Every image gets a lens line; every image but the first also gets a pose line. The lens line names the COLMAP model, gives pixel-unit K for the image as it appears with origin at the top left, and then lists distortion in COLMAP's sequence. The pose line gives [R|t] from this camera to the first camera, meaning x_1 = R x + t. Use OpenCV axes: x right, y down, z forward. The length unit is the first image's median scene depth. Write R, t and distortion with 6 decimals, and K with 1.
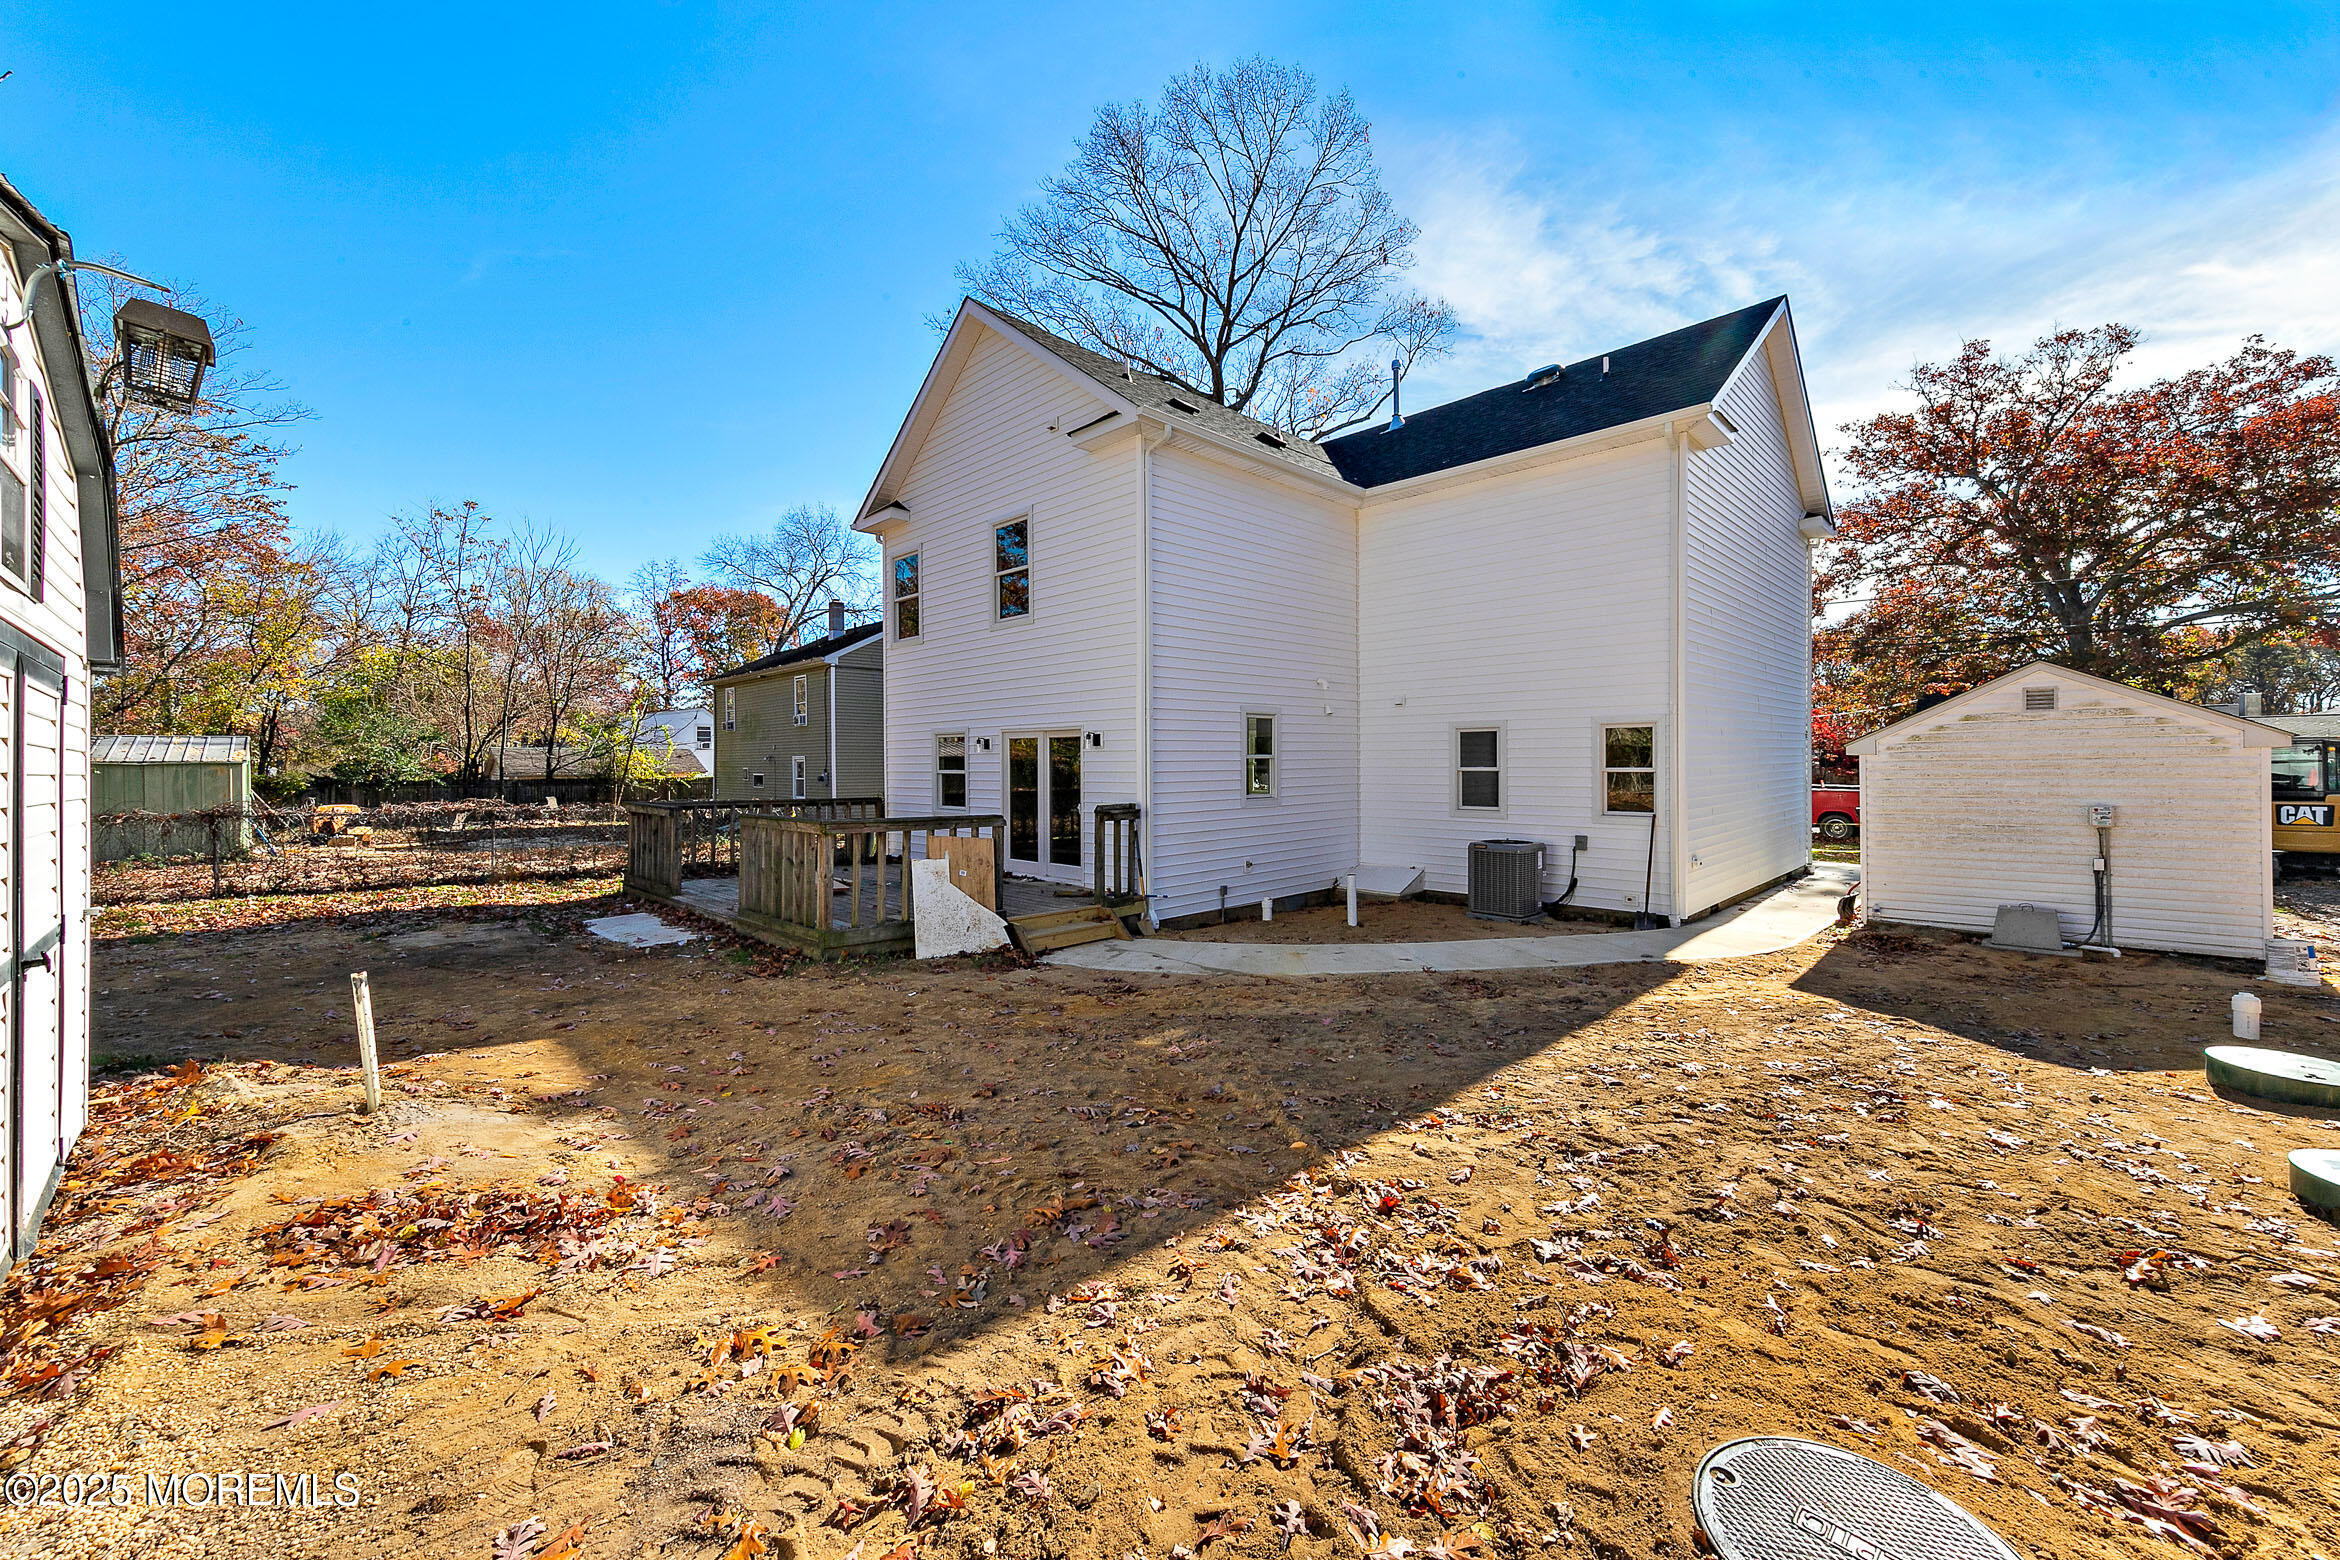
lens RADIAL K [[873.0, 0, 1165.5], [0, 873.0, 767.6], [0, 0, 1]] dist [0.016793, 0.000038]
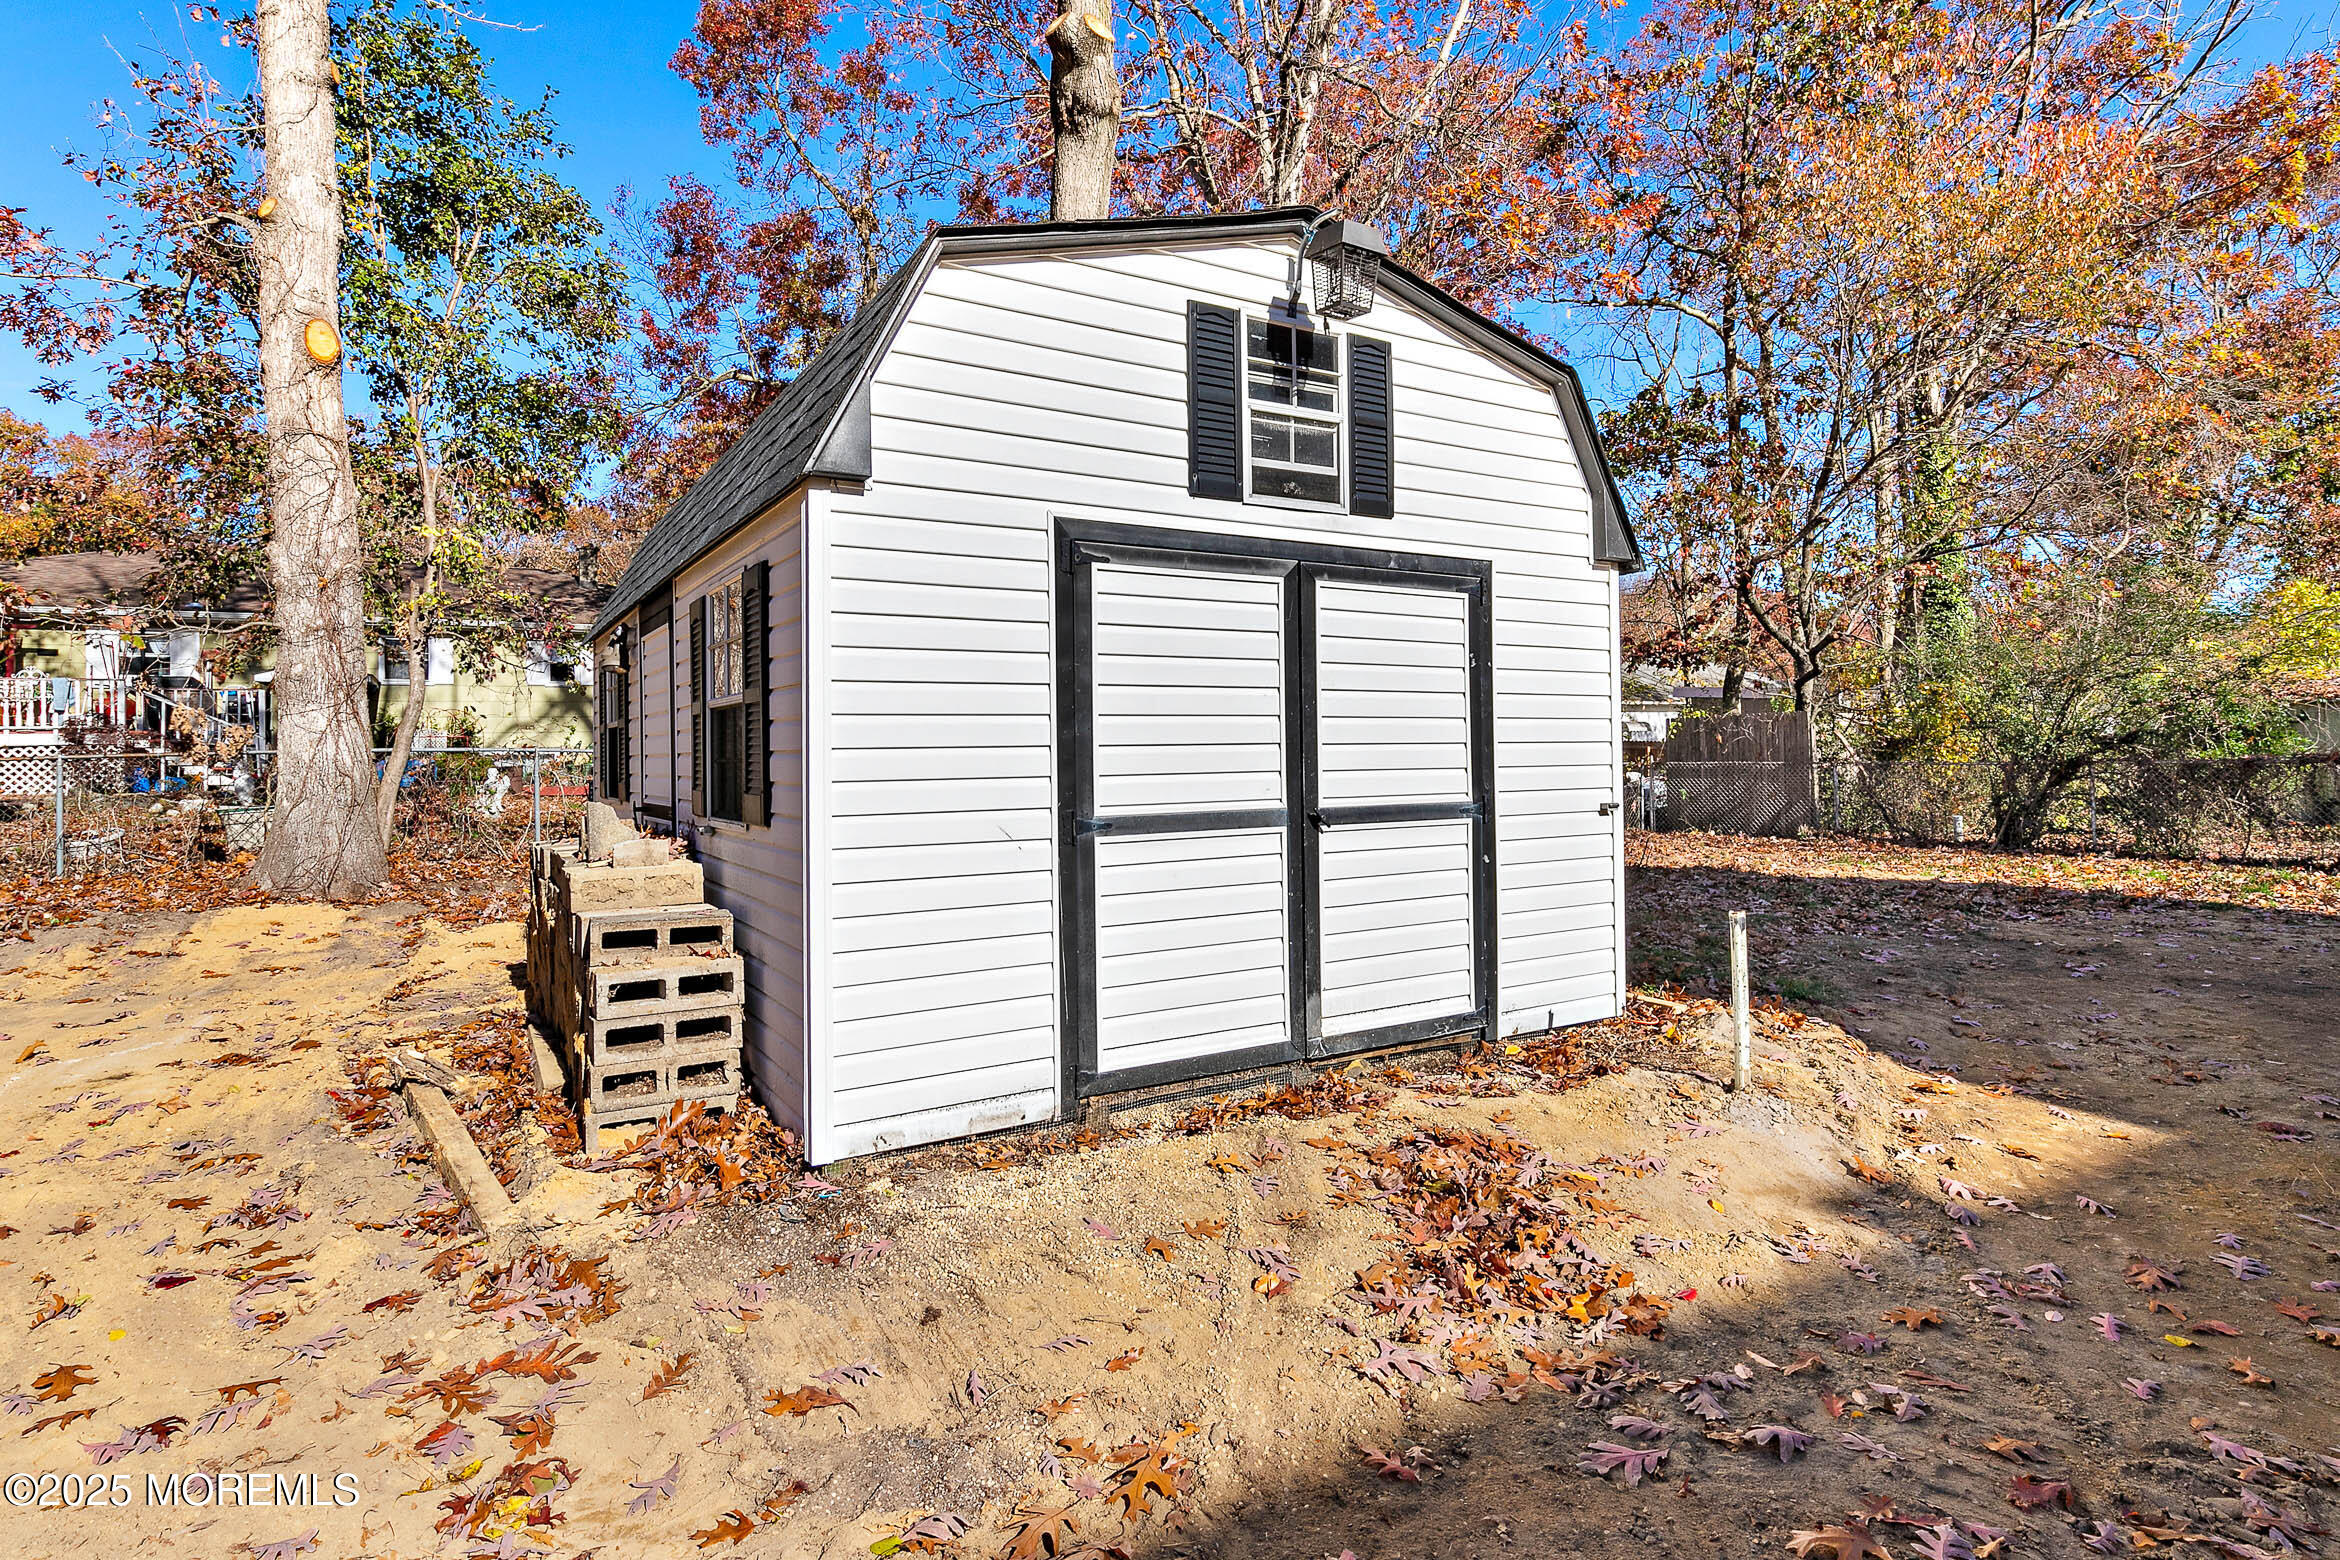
lens RADIAL K [[1205.9, 0, 1155.5], [0, 1205.9, 762.3], [0, 0, 1]] dist [-0.000134, 0.000251]
pose [[-0.226680, 0.007602, -0.973940, 0.109342], [0.012477, 0.999910, 0.004901, 0.047561], [0.973889, -0.011041, -0.226755, 0.384788]]
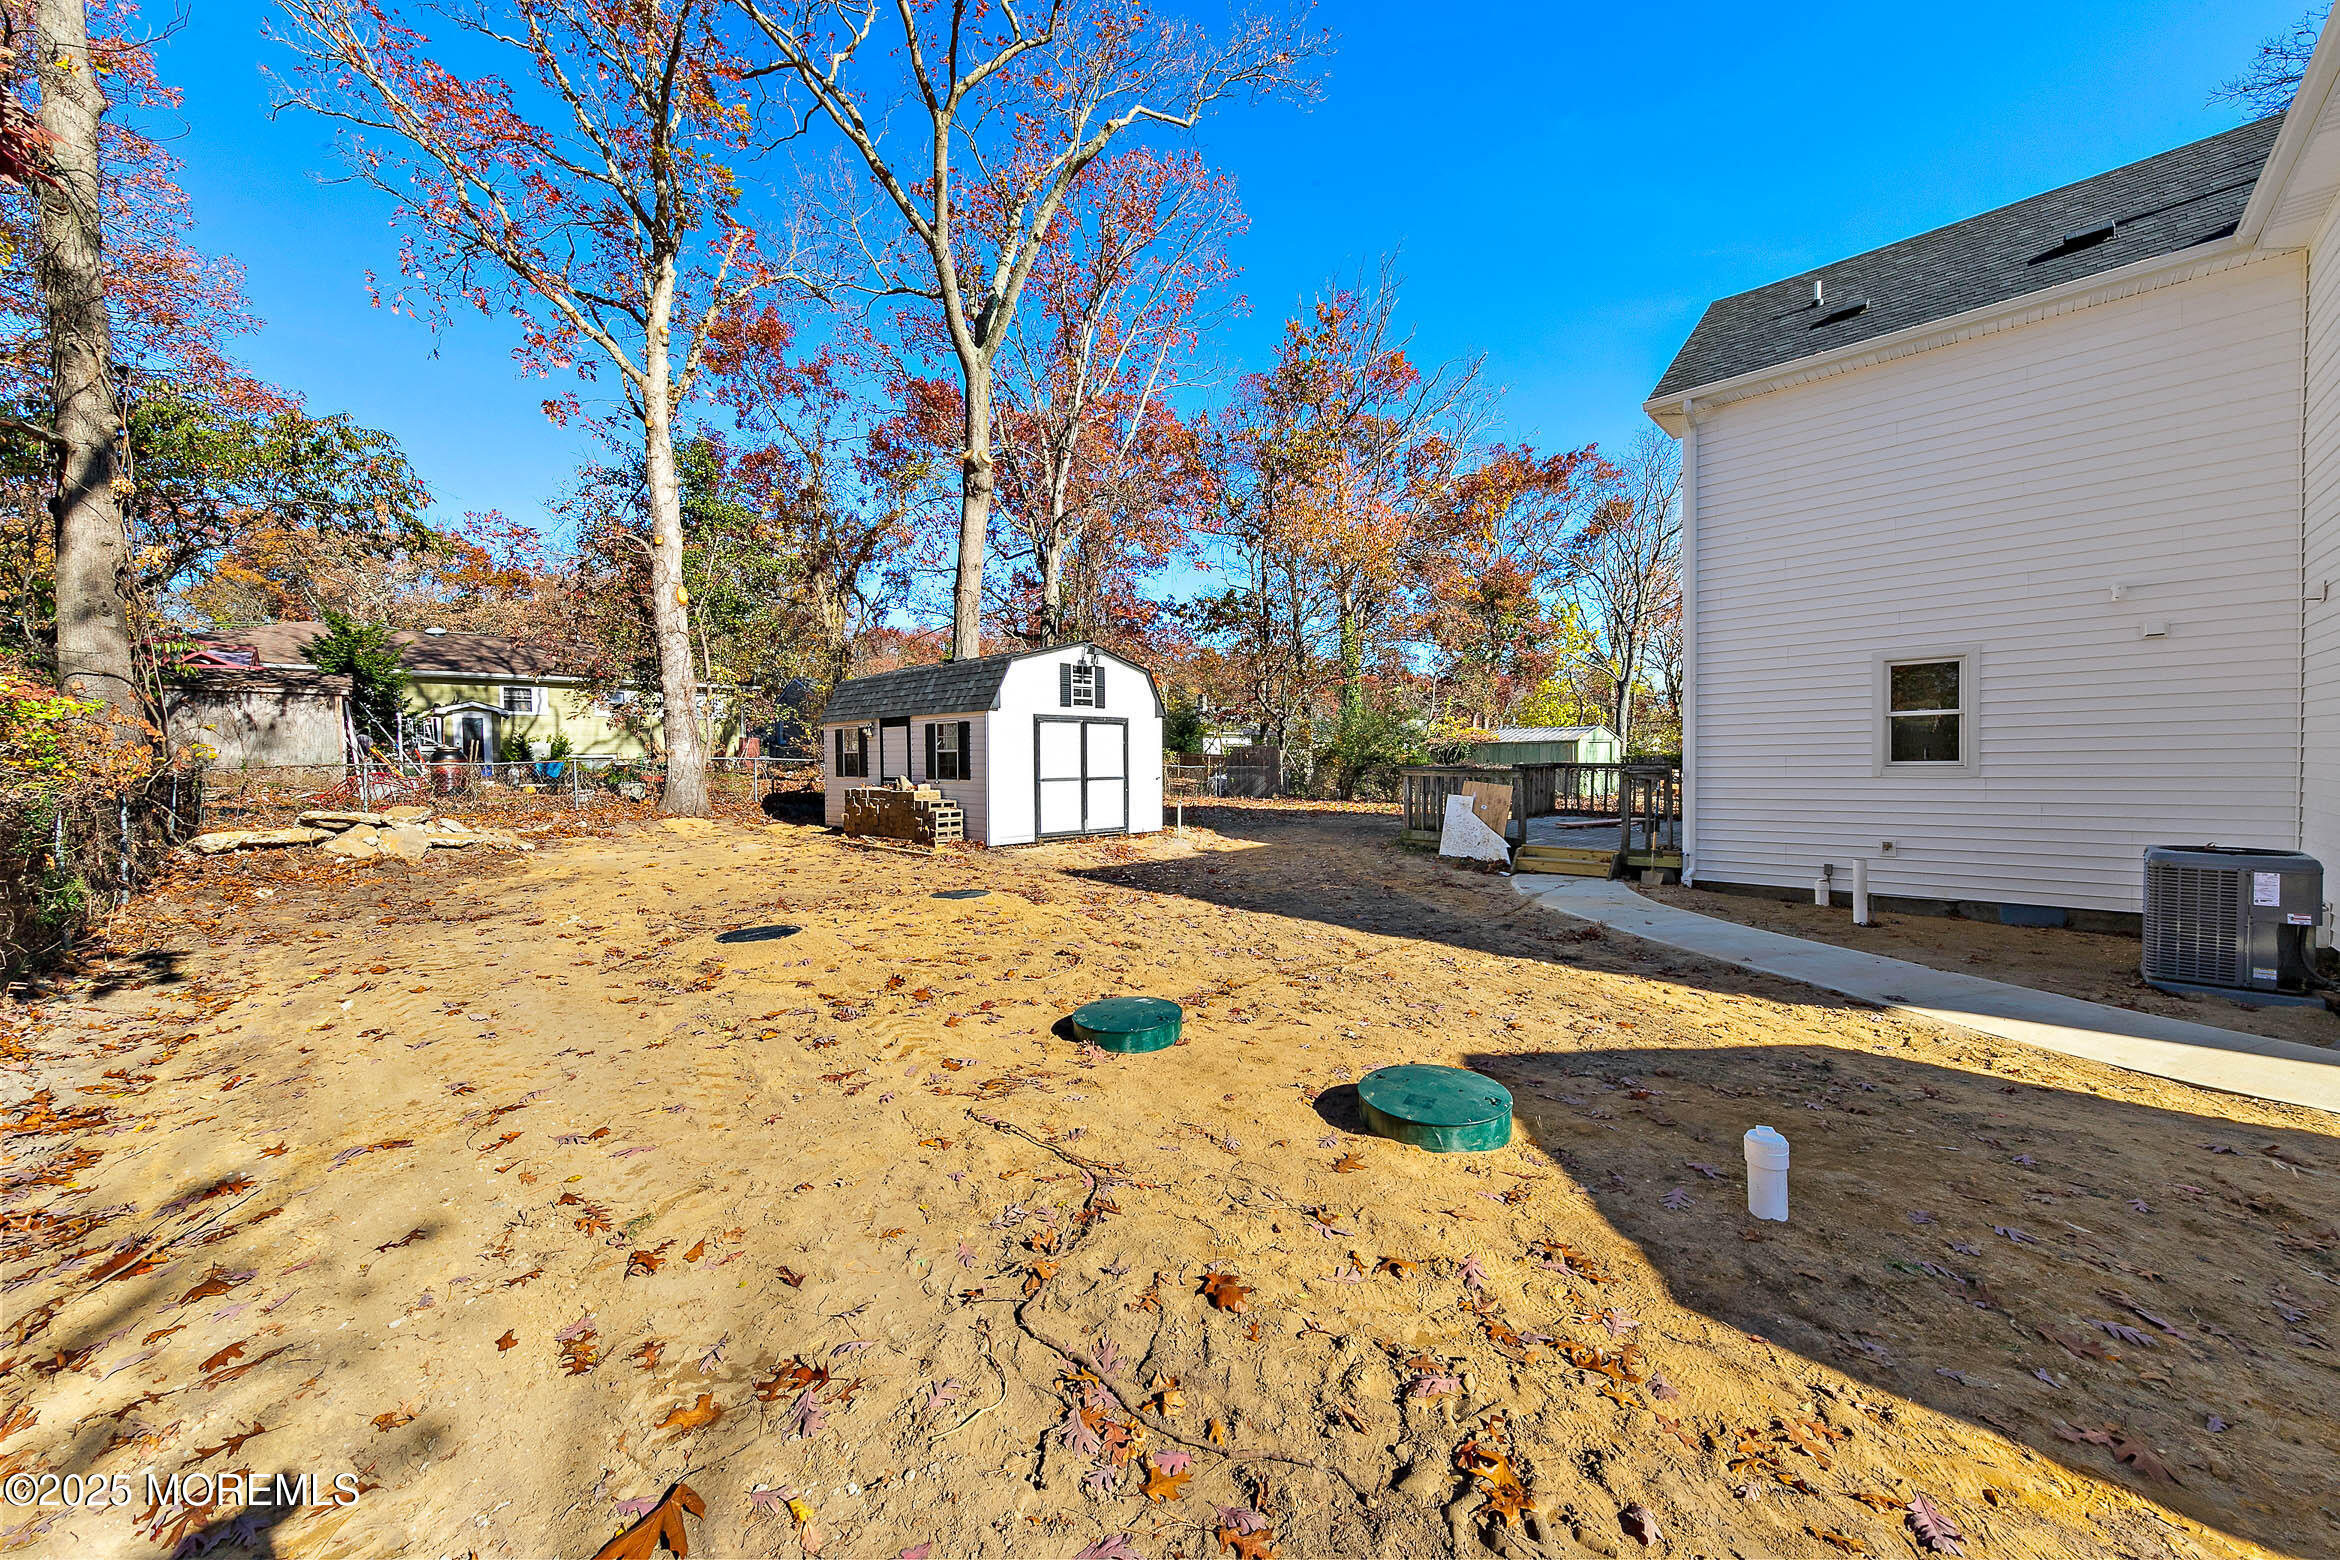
lens RADIAL K [[873.0, 0, 1165.5], [0, 873.0, 767.6], [0, 0, 1]] dist [0.016793, 0.000038]
pose [[0.029566, 0.010032, -0.999512, 1.282798], [0.004968, 0.999936, 0.010183, 0.036747], [0.999550, -0.005267, 0.029515, 0.434766]]
